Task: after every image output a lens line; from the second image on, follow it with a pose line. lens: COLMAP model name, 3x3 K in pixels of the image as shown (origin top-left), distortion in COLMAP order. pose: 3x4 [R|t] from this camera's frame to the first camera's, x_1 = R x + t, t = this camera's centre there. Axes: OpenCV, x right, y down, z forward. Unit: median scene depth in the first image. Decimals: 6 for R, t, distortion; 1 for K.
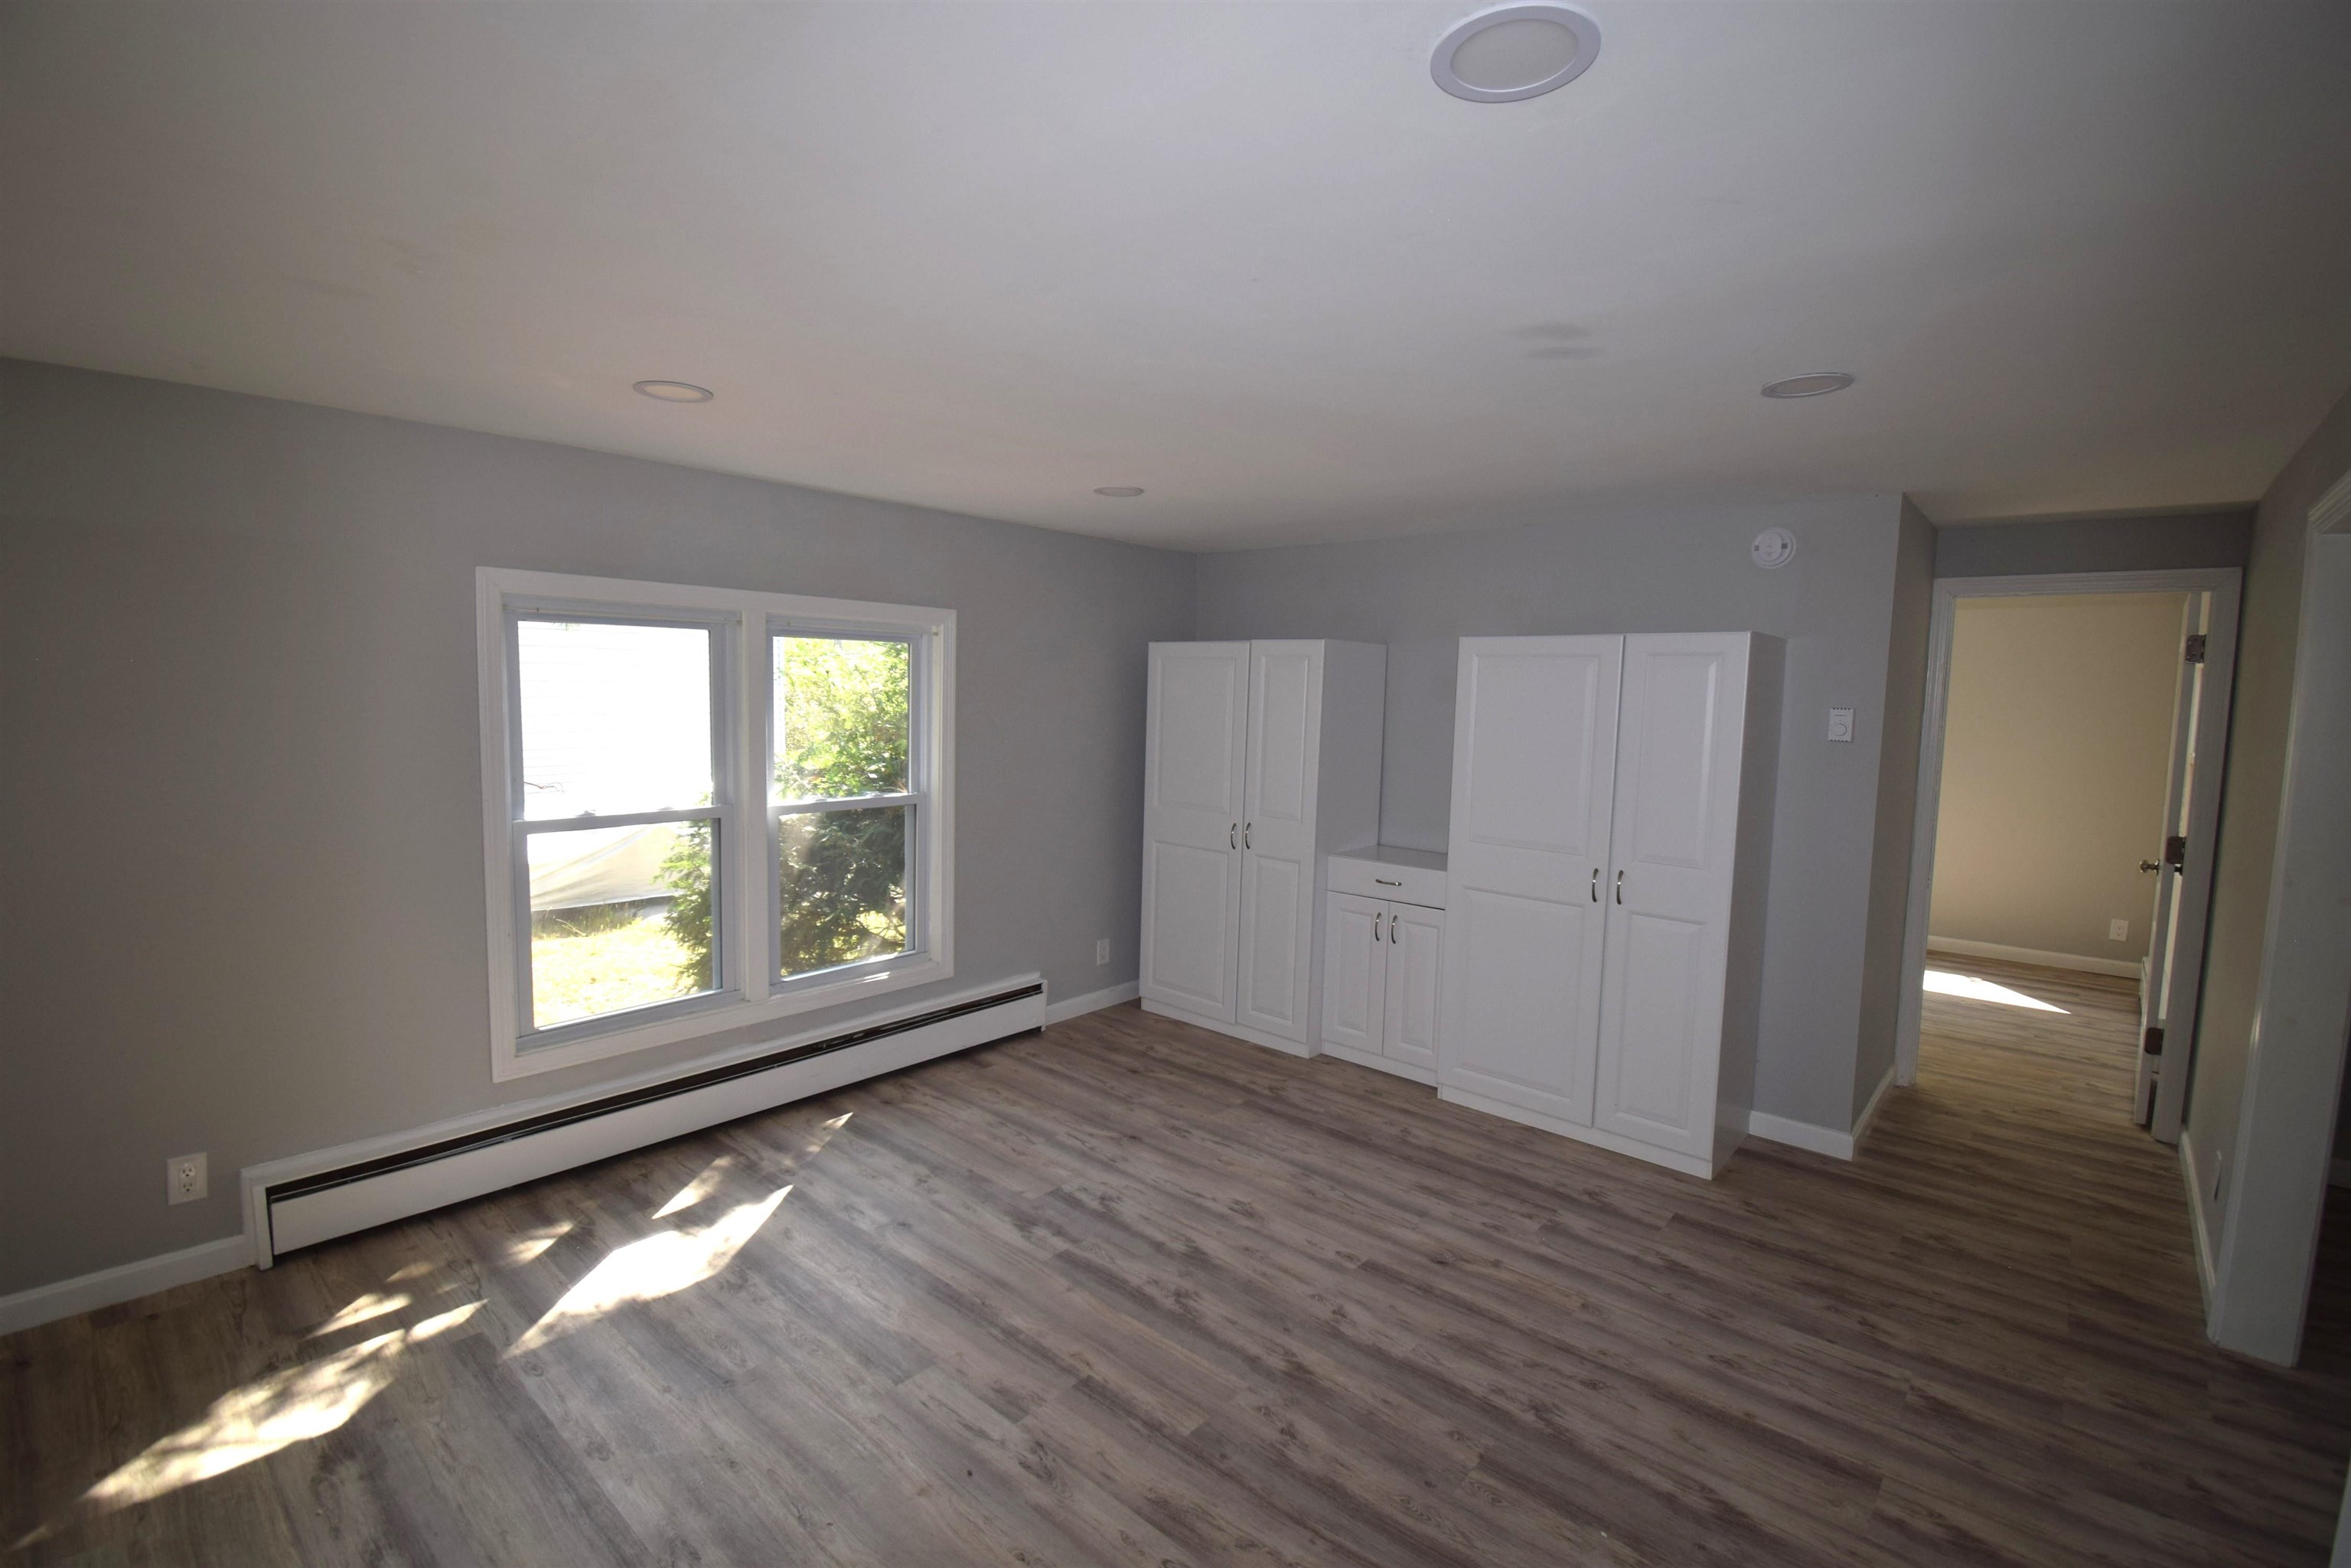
lens RADIAL K [[1040.8, 0, 1180.3], [0, 1040.8, 778.6], [0, 0, 1]] dist [0.019458, -0.025713]
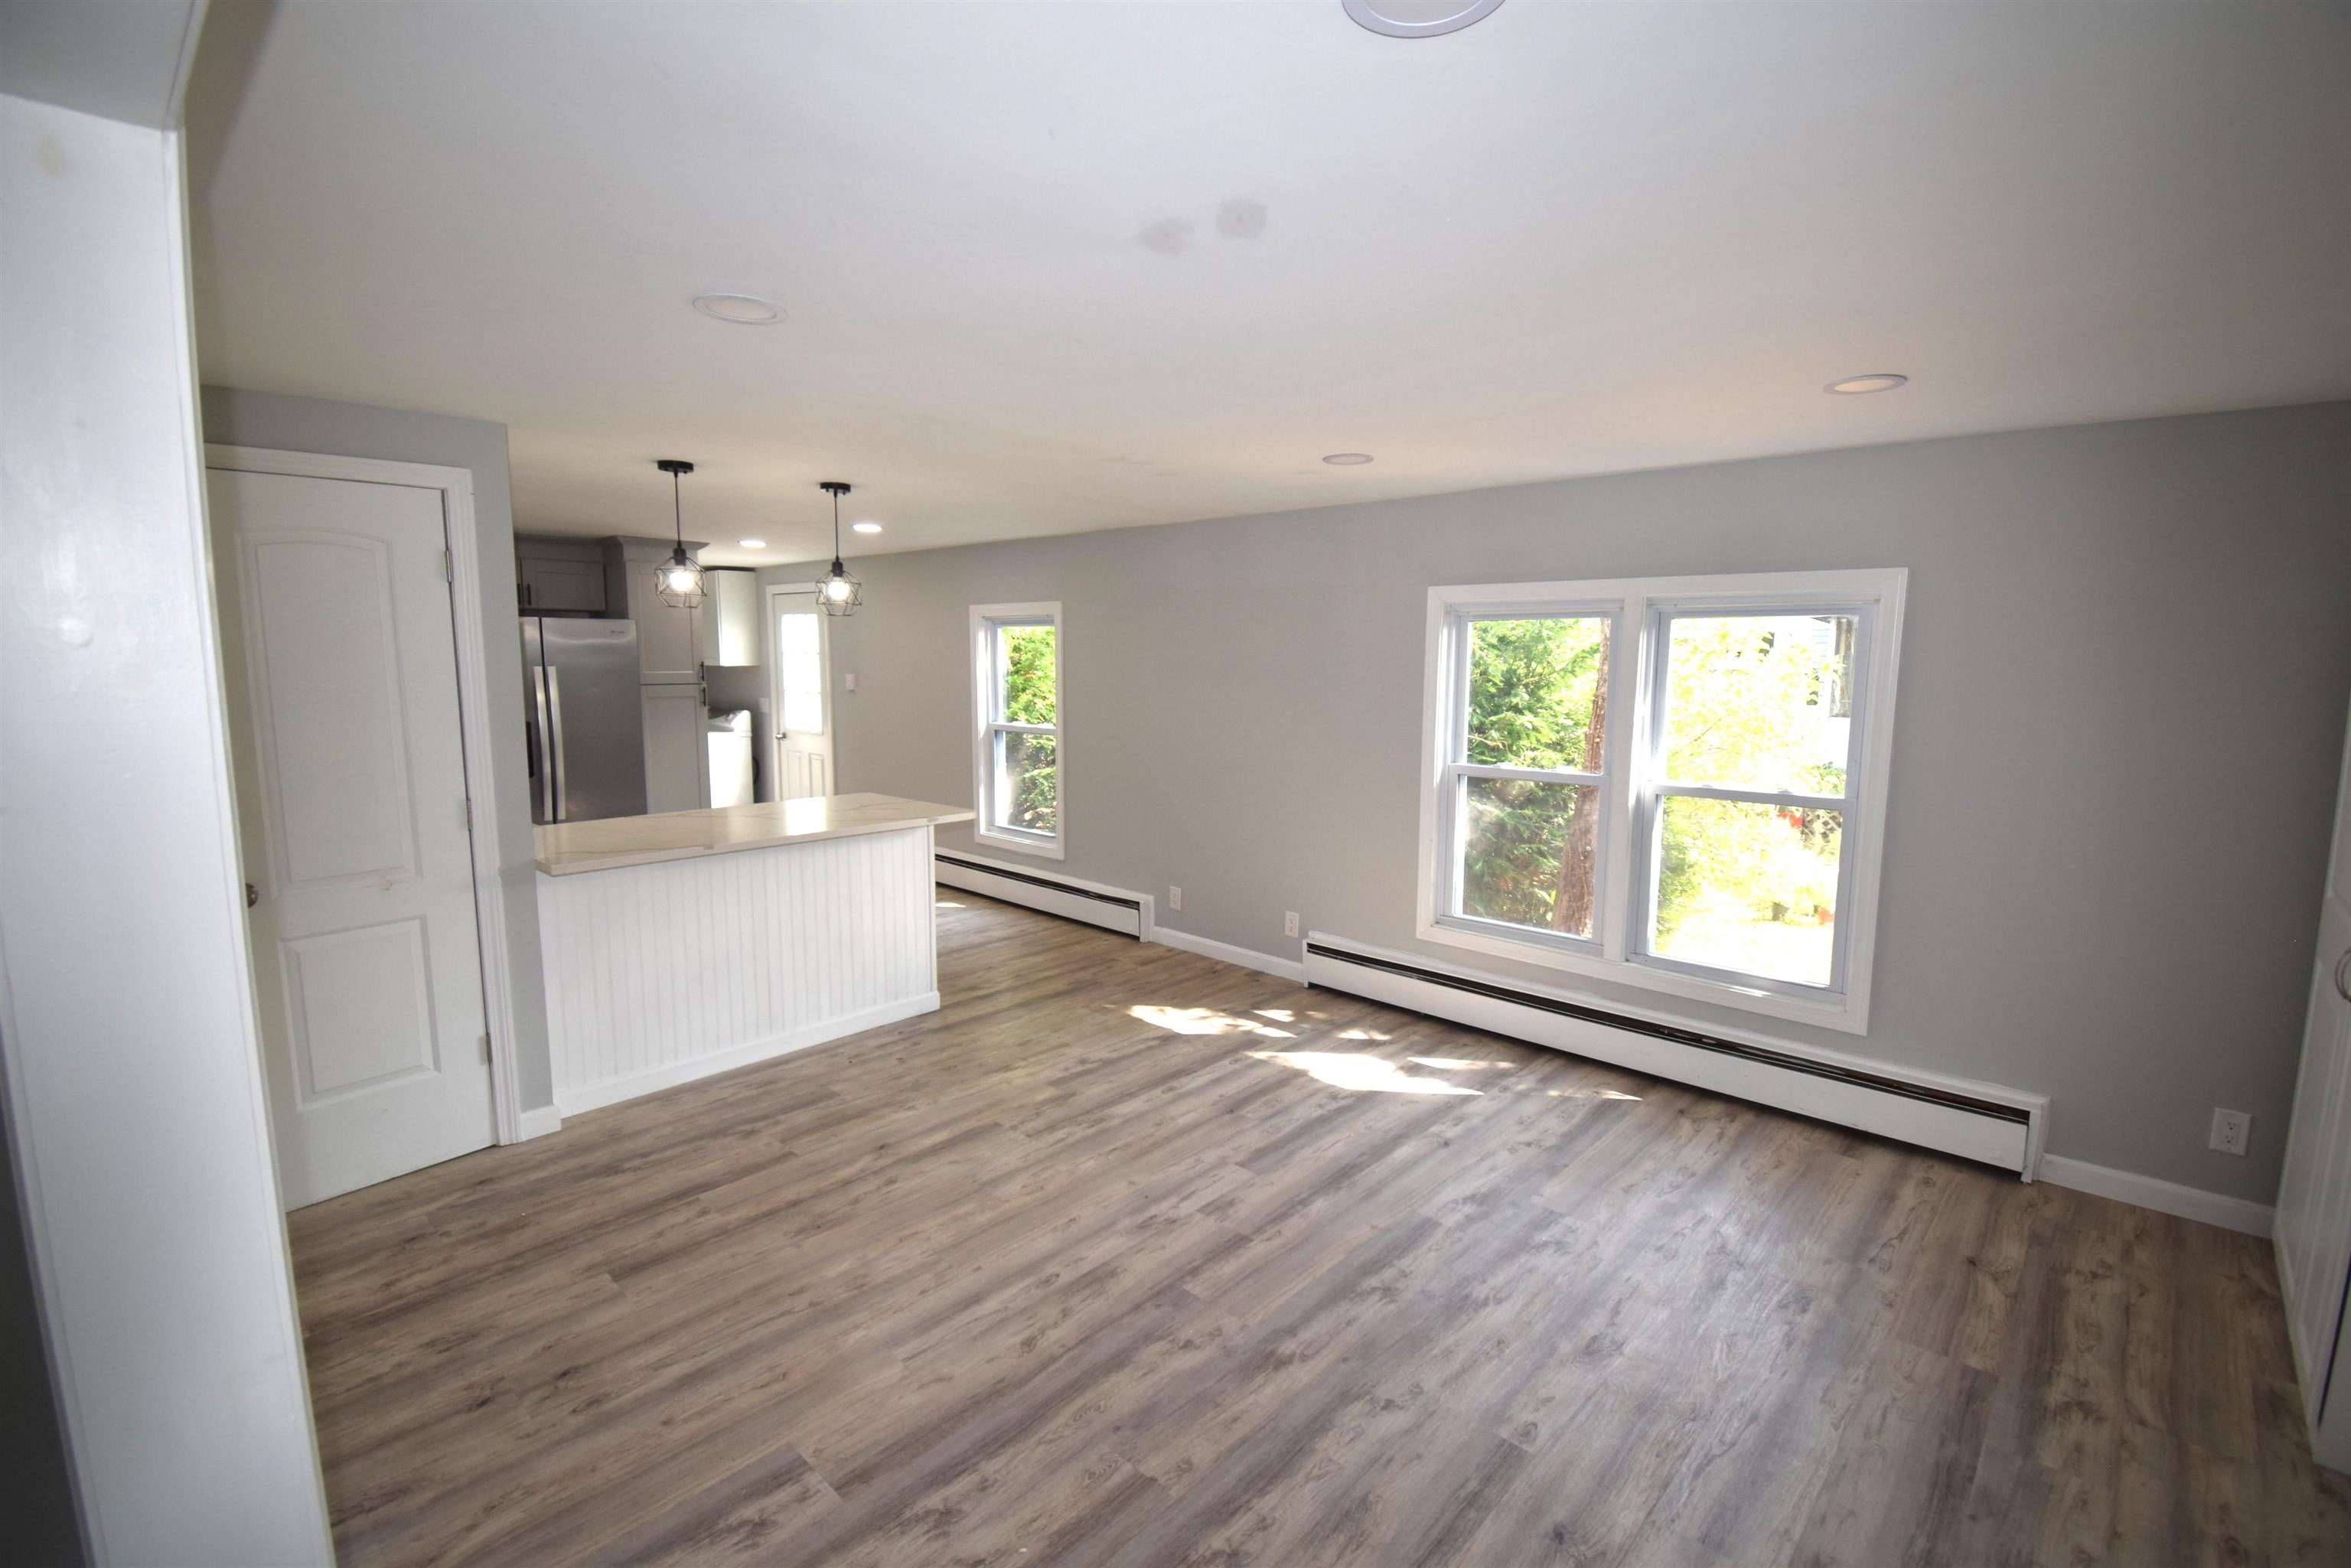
lens RADIAL K [[1040.8, 0, 1180.3], [0, 1040.8, 778.6], [0, 0, 1]] dist [0.019458, -0.025713]
pose [[-0.029562, 0.095630, -0.994978, 0.884627], [-0.096955, 0.990445, 0.098075, -0.047169], [0.994850, 0.099368, -0.020008, 0.753312]]
